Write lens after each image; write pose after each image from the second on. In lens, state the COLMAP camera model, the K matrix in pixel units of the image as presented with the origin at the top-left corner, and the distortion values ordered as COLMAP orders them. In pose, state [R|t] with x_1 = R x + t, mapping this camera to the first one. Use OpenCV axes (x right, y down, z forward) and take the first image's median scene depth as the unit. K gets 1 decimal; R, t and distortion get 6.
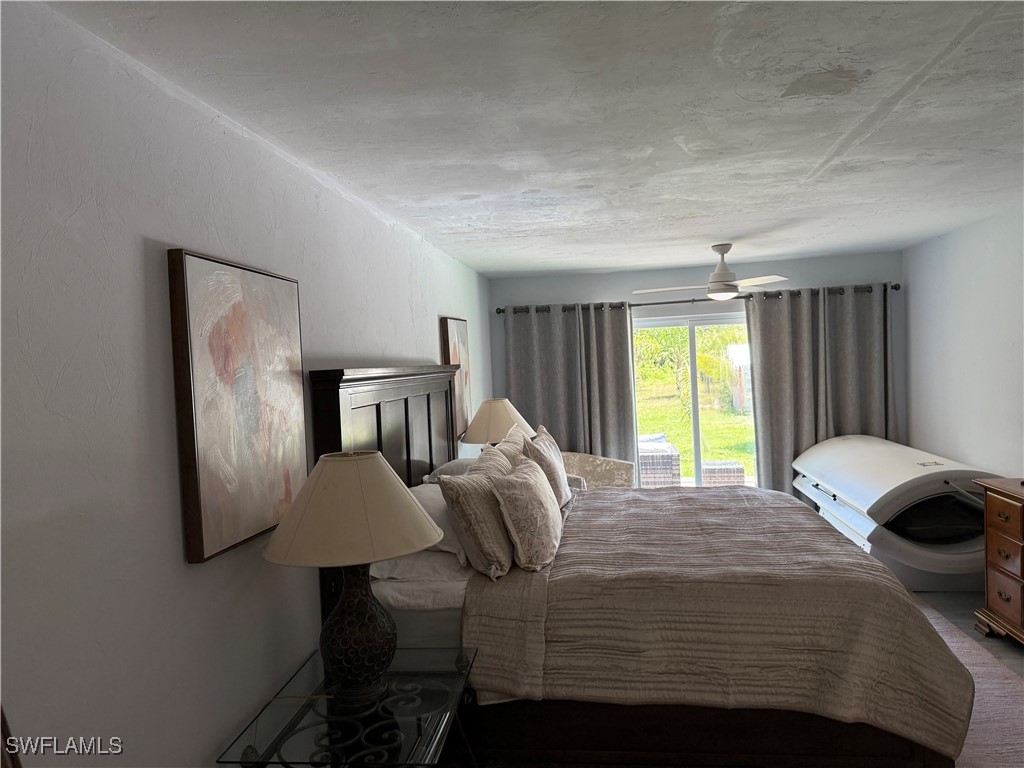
lens RADIAL K [[716.0, 0, 512.5], [0, 716.0, 388.1], [0, 0, 1]] dist [0.118608, -0.169656]
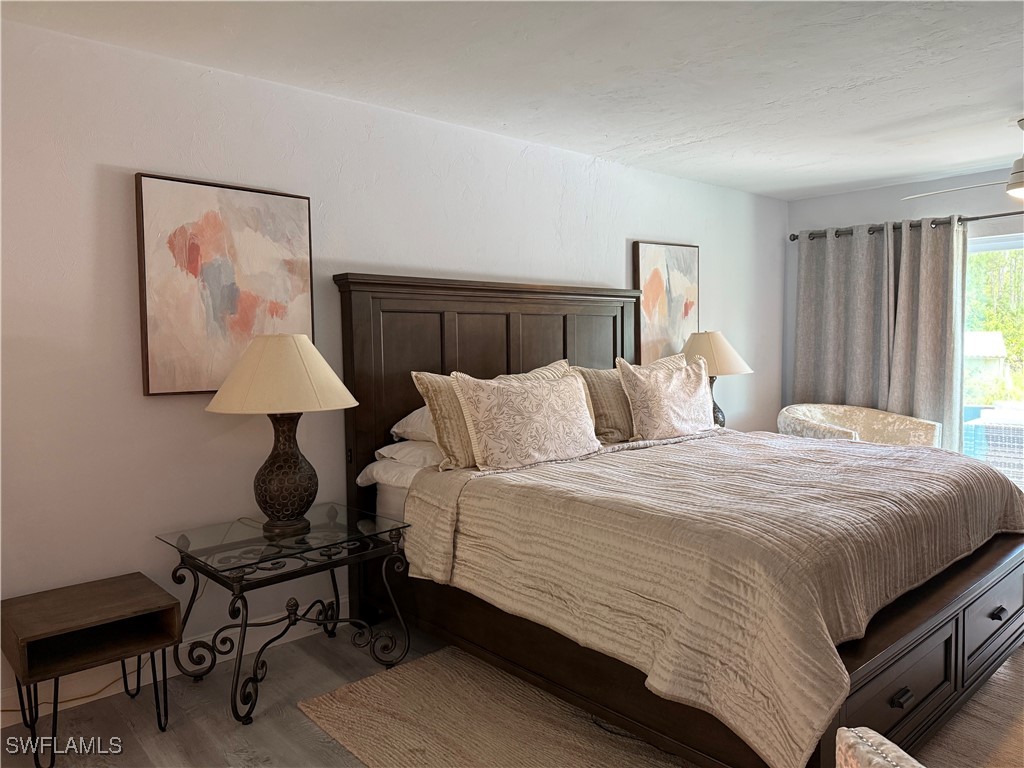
lens RADIAL K [[716.0, 0, 512.5], [0, 716.0, 388.1], [0, 0, 1]] dist [0.118608, -0.169656]
pose [[0.761926, 0.079783, -0.642731, 0.418055], [-0.045929, 0.996541, 0.069256, 0.037893], [0.646033, -0.023248, 0.762955, 0.151279]]
